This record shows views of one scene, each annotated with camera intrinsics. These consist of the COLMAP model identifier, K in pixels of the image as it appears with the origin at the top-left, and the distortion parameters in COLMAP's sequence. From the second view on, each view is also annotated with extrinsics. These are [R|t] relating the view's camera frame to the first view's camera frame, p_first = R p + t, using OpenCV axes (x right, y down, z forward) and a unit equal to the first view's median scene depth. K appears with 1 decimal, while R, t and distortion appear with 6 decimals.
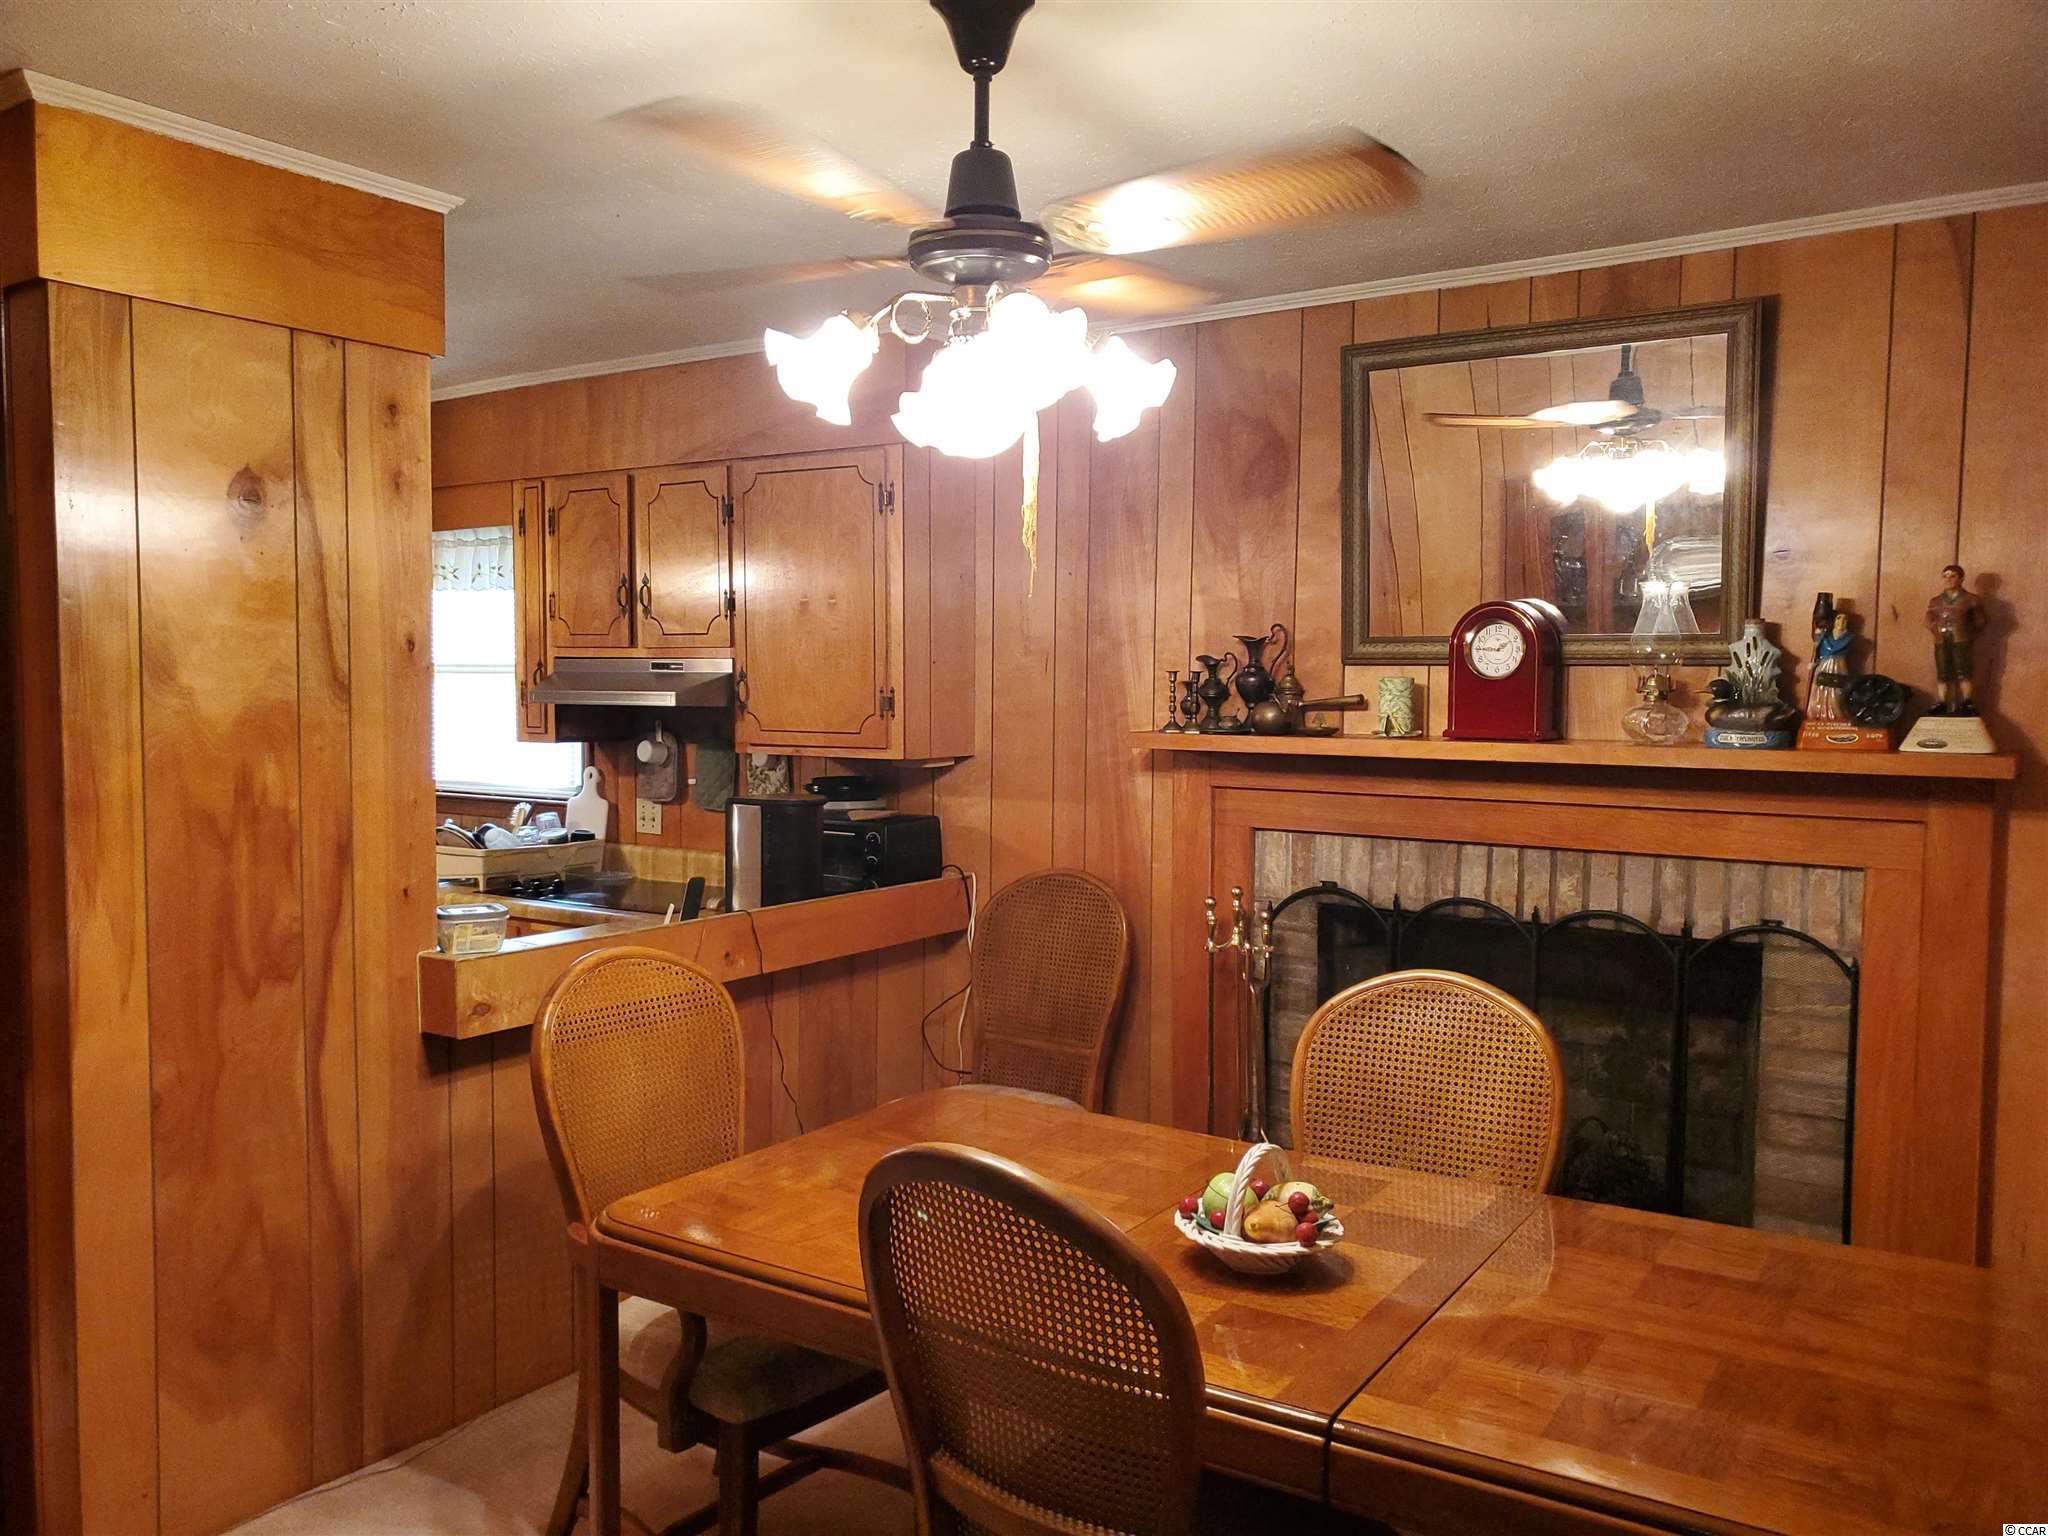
lens RADIAL K [[1565.2, 0, 971.3], [0, 1565.2, 770.5], [0, 0, 1]] dist [0.001880, -0.003246]
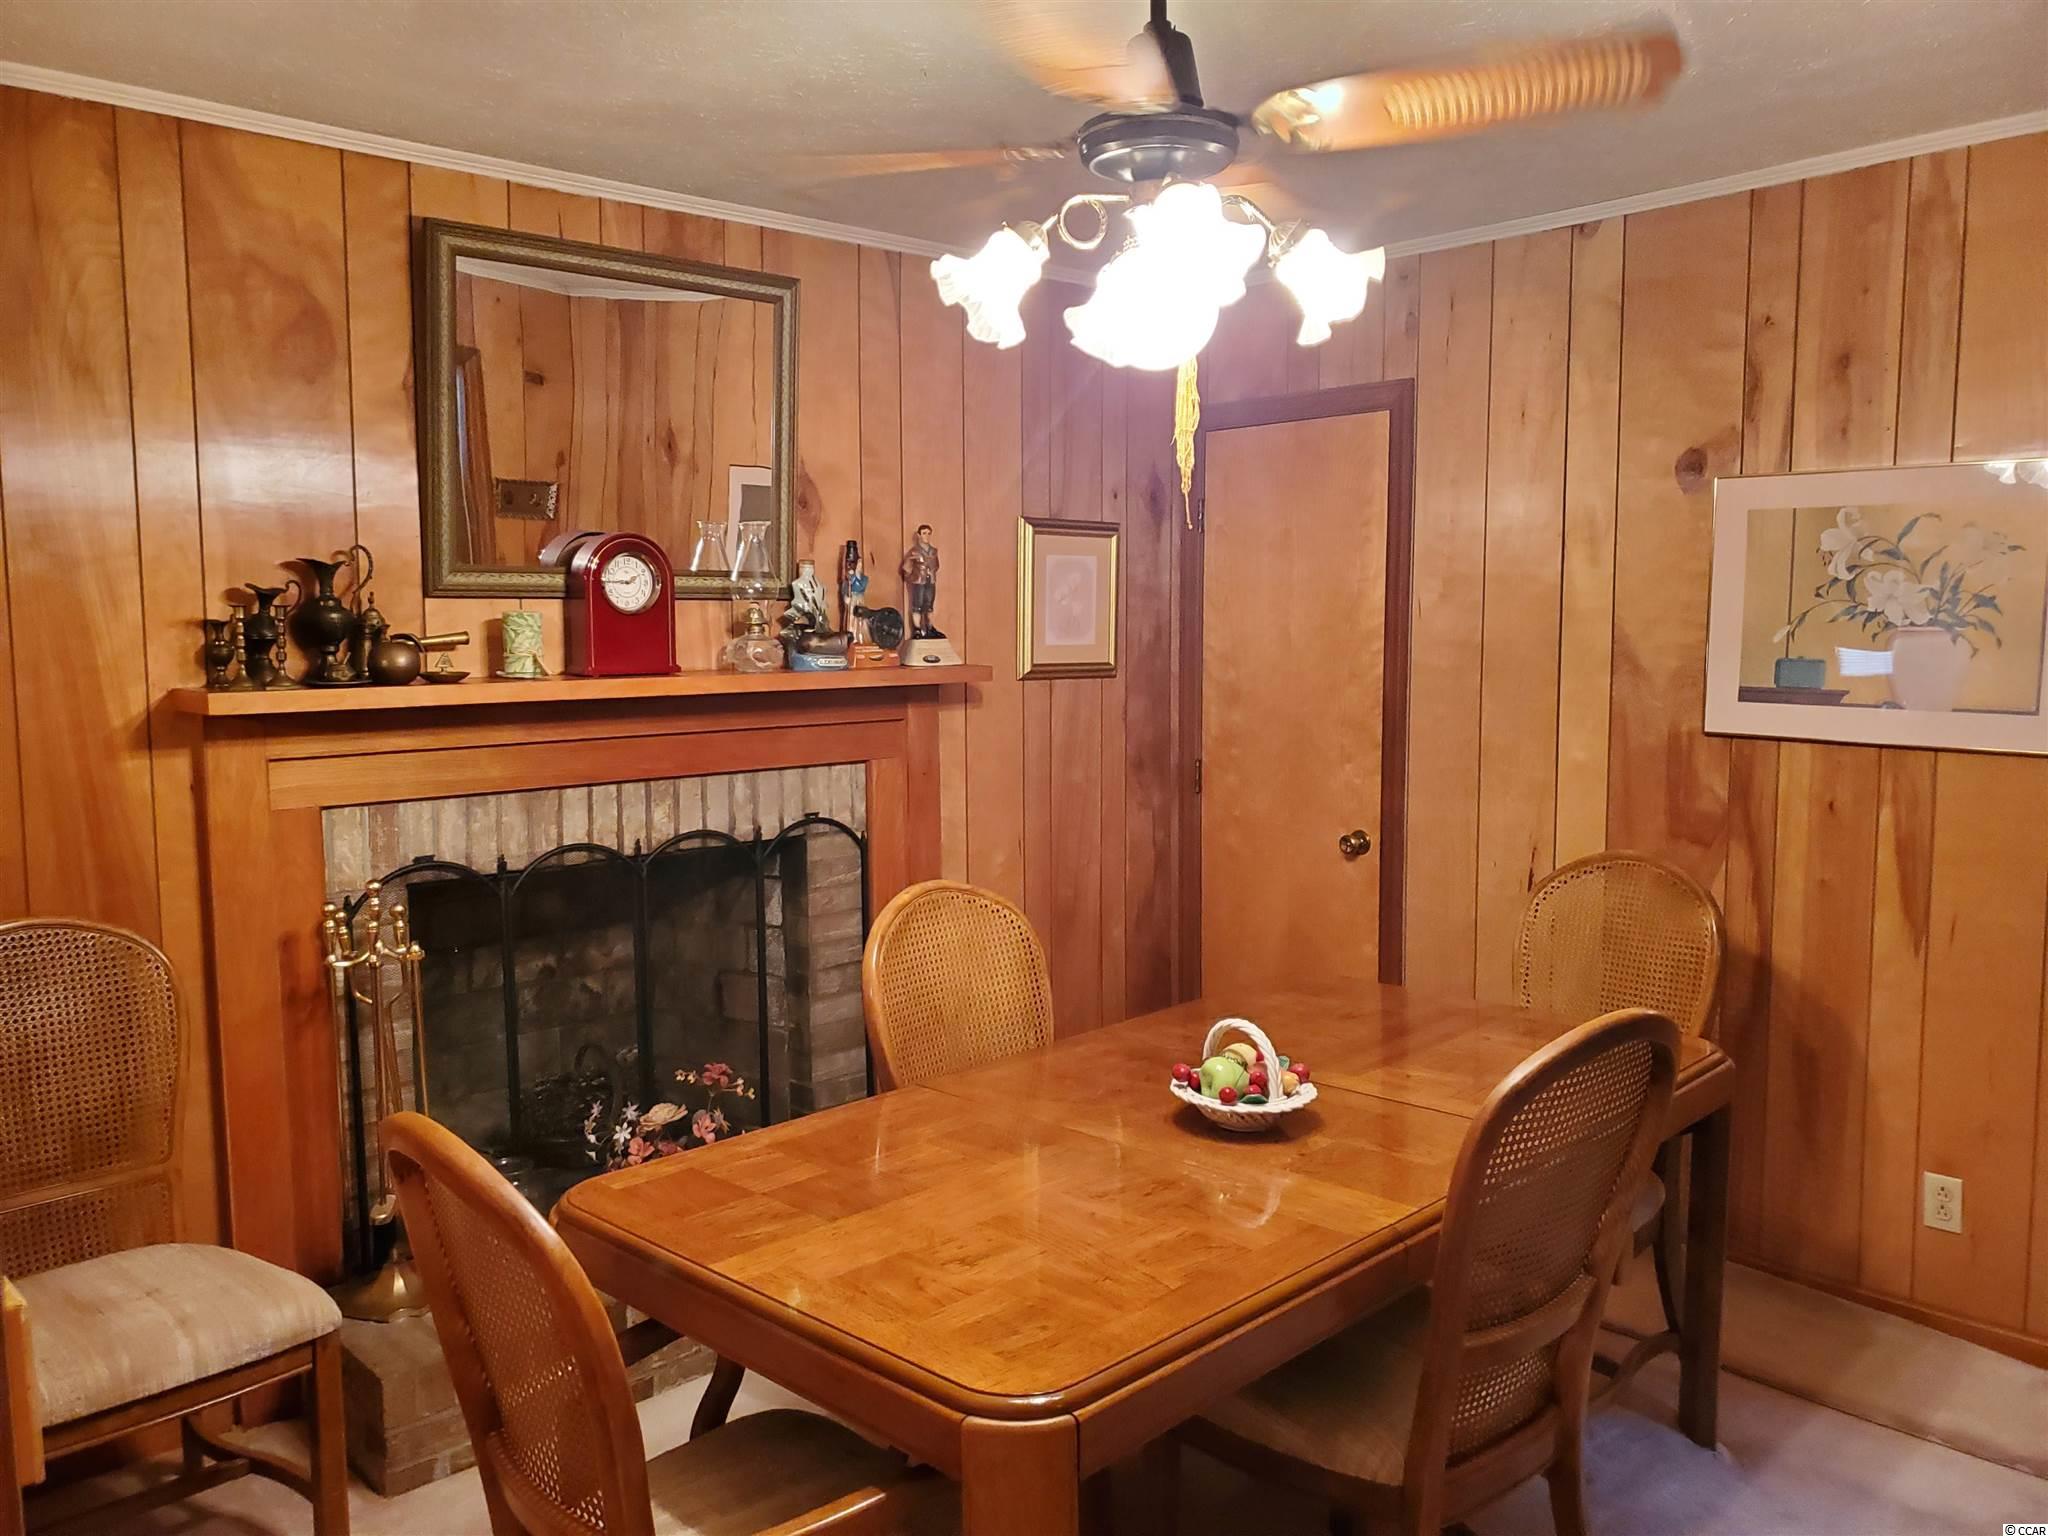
lens RADIAL K [[1648.5, 0, 1024.0], [0, 1648.5, 768.0], [0, 0, 1]] dist [0.002626, -0.003184]
pose [[0.149930, -0.104550, 0.983153, -0.628193], [0.058757, 0.993578, 0.096698, -0.045649], [-0.986949, 0.043269, 0.155110, 0.580549]]
